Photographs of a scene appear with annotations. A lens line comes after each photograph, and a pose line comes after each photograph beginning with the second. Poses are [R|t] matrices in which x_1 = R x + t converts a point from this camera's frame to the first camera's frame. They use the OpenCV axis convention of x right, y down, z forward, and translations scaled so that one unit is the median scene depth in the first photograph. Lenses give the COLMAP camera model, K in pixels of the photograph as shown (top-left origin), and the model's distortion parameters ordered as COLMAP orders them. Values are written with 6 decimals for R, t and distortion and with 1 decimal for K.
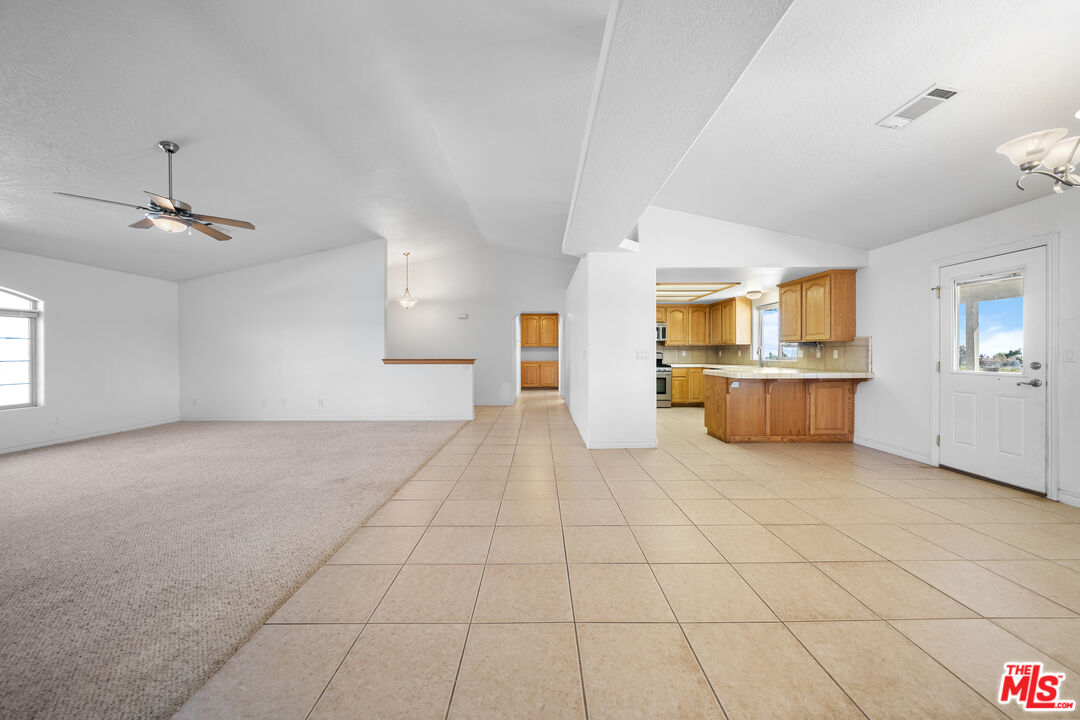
lens RADIAL K [[369.6, 0, 542.4], [0, 369.6, 354.5], [0, 0, 1]] dist [-0.003057, -0.000157]
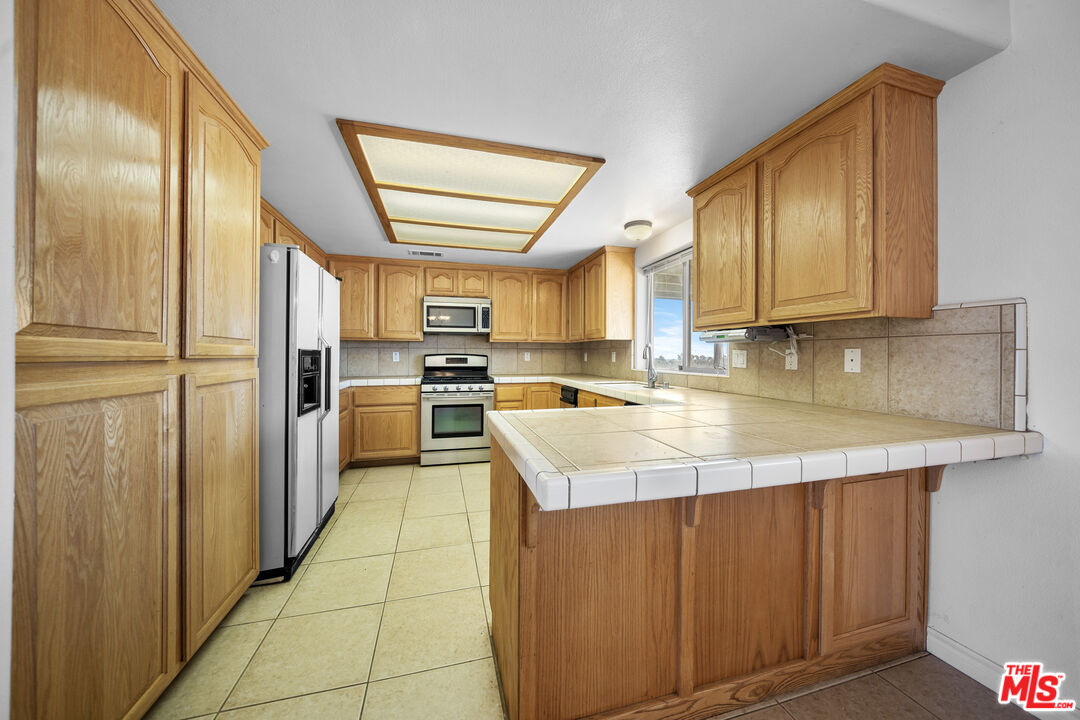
lens RADIAL K [[371.1, 0, 540.5], [0, 371.1, 354.9], [0, 0, 1]] dist [-0.001551, -0.000111]
pose [[0.965705, 0.004940, 0.259595, 0.414251], [-0.003695, 0.999979, -0.005286, -0.003689], [-0.259616, 0.004145, 0.965703, 0.720166]]
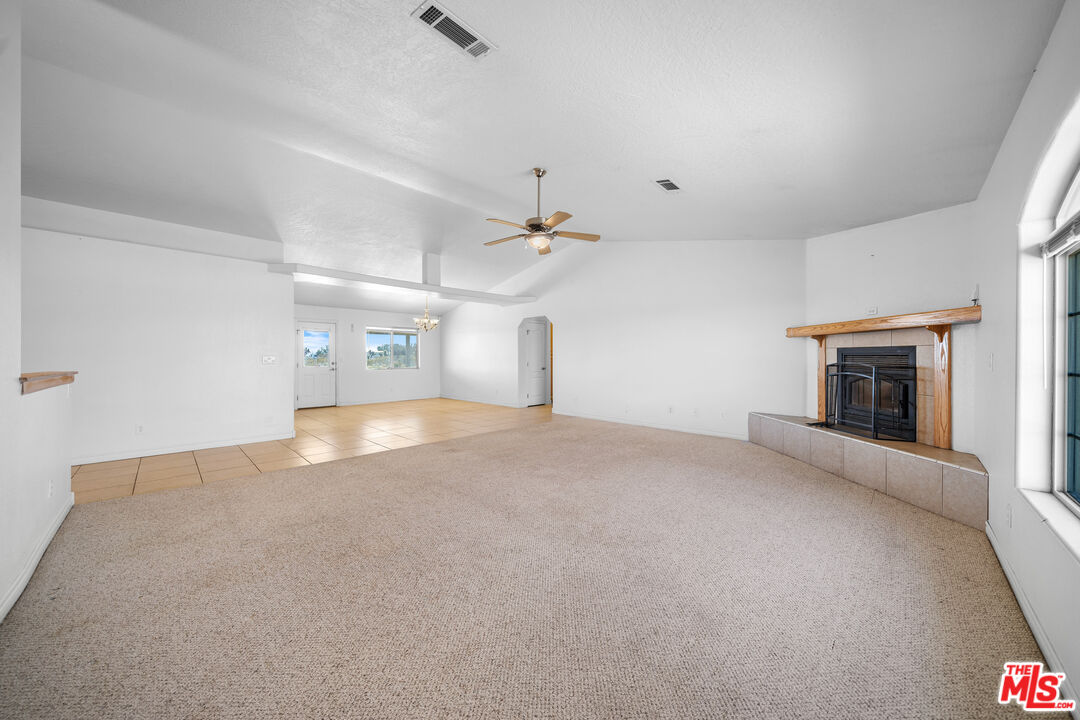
lens RADIAL K [[371.1, 0, 540.0], [0, 371.1, 360.0], [0, 0, 1]] dist [-0.004202, 0.000025]
pose [[-0.712087, 0.001144, 0.702090, -1.119425], [0.007034, 0.999960, 0.005504, -0.000296], [-0.702056, 0.008857, -0.712067, 1.118253]]
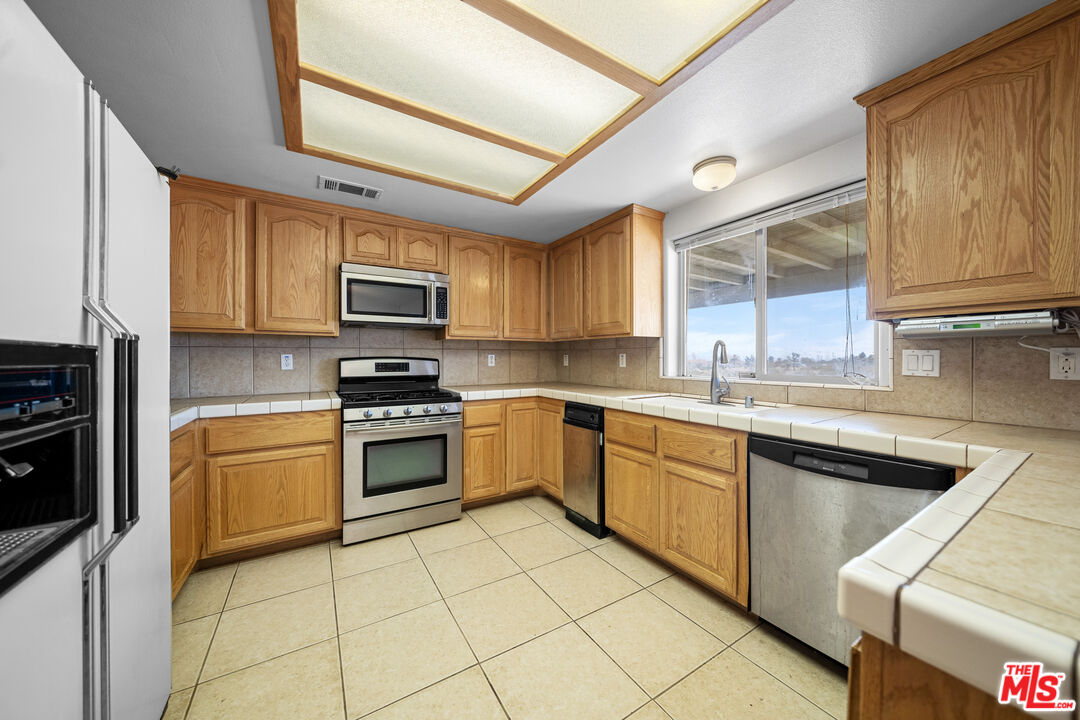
lens RADIAL K [[371.1, 0, 540.0], [0, 371.1, 360.0], [0, 0, 1]] dist [-0.004202, 0.000025]
pose [[0.854994, -0.001069, 0.518636, 0.348828], [0.001374, 0.999999, -0.000204, -0.004898], [-0.518636, 0.000887, 0.854995, 1.002933]]
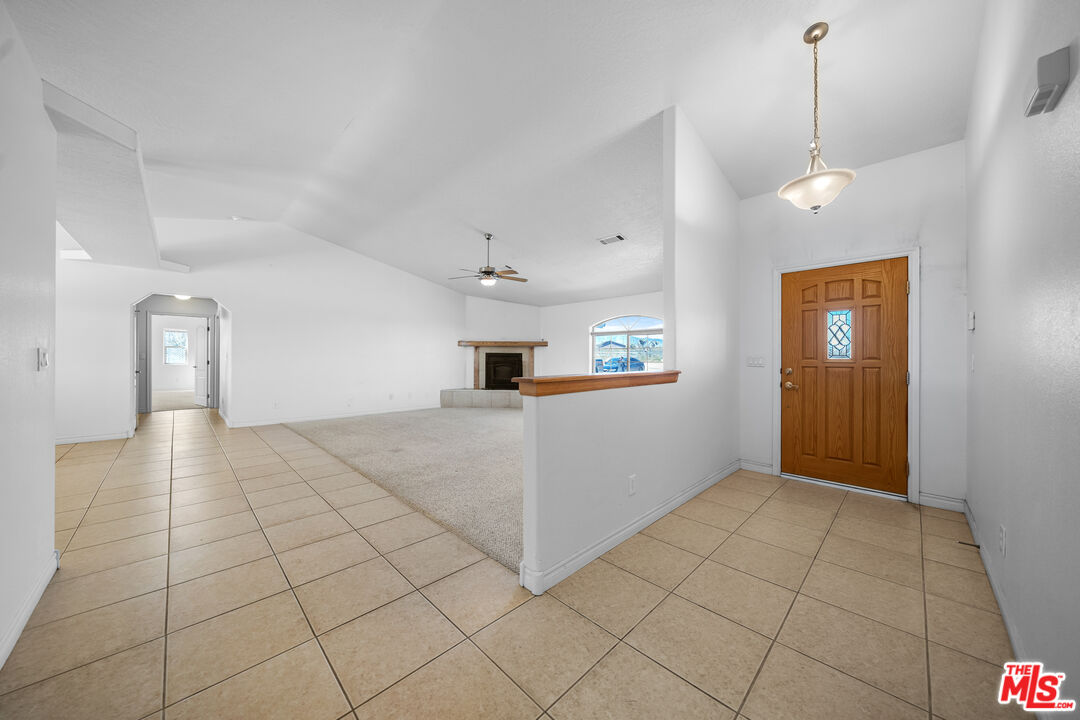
lens RADIAL K [[371.1, 0, 540.5], [0, 371.1, 354.9], [0, 0, 1]] dist [-0.001551, -0.000111]
pose [[-0.711074, -0.005884, -0.703093, 0.022825], [-0.006214, 0.999979, -0.002084, -0.005664], [0.703090, 0.002887, -0.711095, 1.493249]]
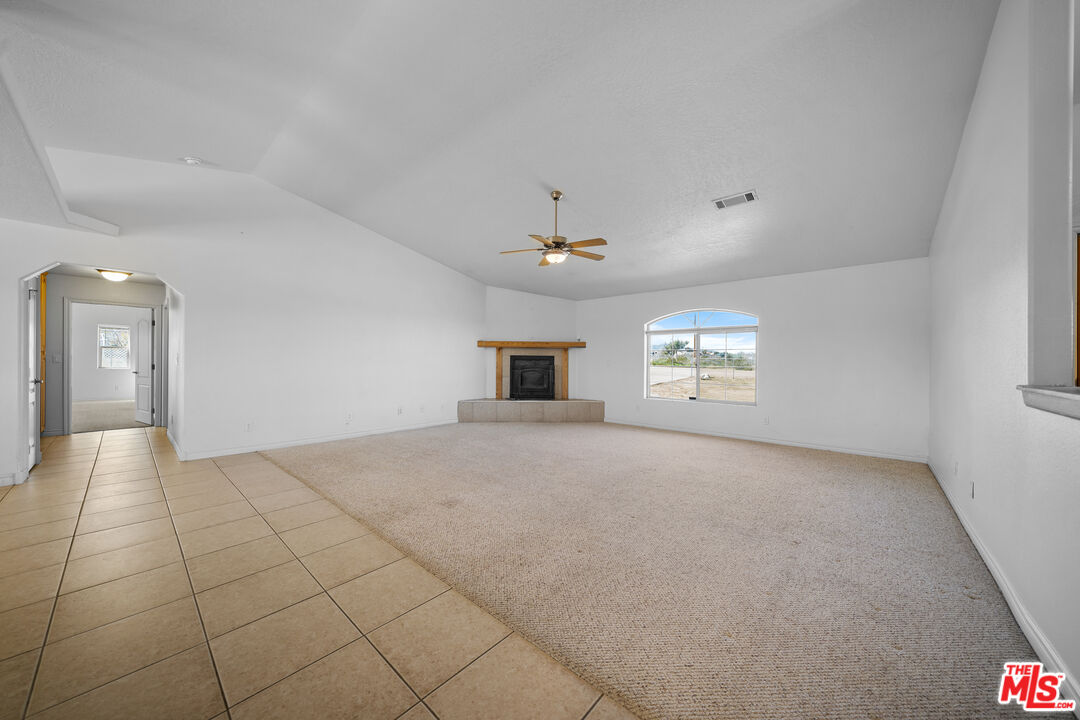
lens RADIAL K [[371.1, 0, 540.0], [0, 371.1, 360.0], [0, 0, 1]] dist [-0.004202, 0.000025]
pose [[-0.662642, -0.003859, -0.748926, -0.014757], [-0.008152, 0.999965, 0.002061, -0.003411], [0.748892, 0.007471, -0.662650, 1.117856]]
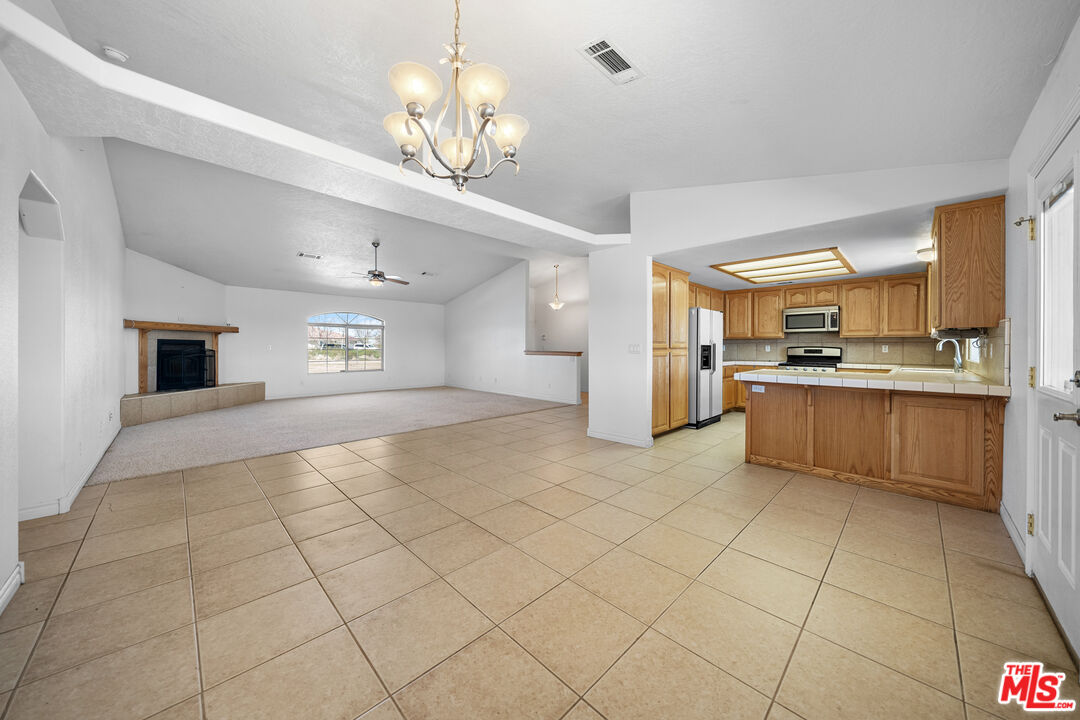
lens RADIAL K [[372.4, 0, 540.6], [0, 372.4, 349.9], [0, 0, 1]] dist [-0.004633, -0.000058]
pose [[0.701295, 0.010517, -0.712793, 0.691088], [-0.007646, 0.999945, 0.007231, -0.001084], [0.712830, 0.000380, 0.701337, 0.124121]]
